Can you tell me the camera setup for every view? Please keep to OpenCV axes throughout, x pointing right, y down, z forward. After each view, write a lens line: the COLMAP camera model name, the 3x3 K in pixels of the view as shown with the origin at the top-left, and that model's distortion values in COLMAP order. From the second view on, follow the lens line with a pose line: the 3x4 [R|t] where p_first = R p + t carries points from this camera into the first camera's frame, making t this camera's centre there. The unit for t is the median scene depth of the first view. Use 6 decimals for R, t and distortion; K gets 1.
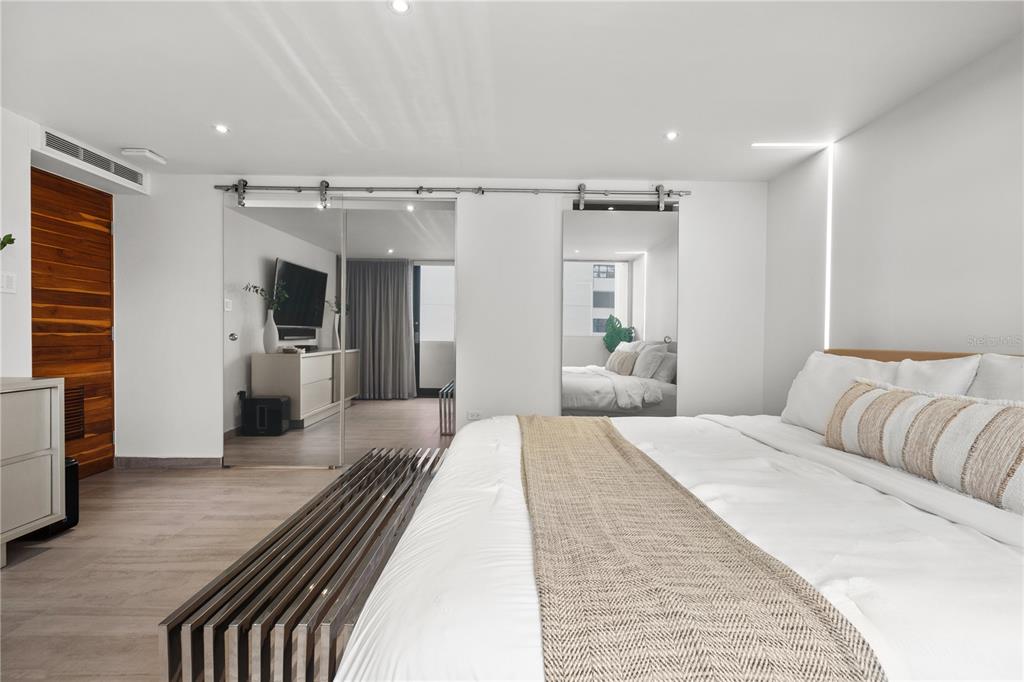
lens RADIAL K [[461.5, 0, 517.2], [0, 461.5, 344.2], [0, 0, 1]] dist [0.002448, -0.001436]
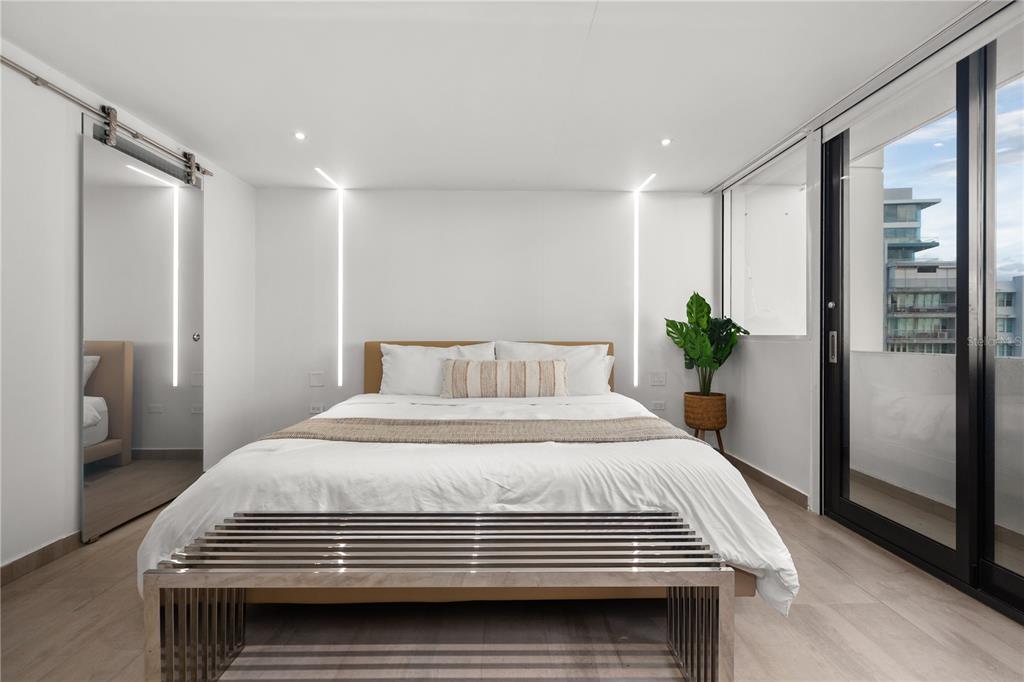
lens RADIAL K [[461.5, 0, 513.0], [0, 461.5, 334.8], [0, 0, 1]] dist [0.002448, -0.001436]
pose [[-0.013461, -0.015170, 0.999794, -0.533573], [0.016153, 0.999751, 0.015386, -0.019419], [-0.999779, 0.016356, -0.013213, 0.427062]]
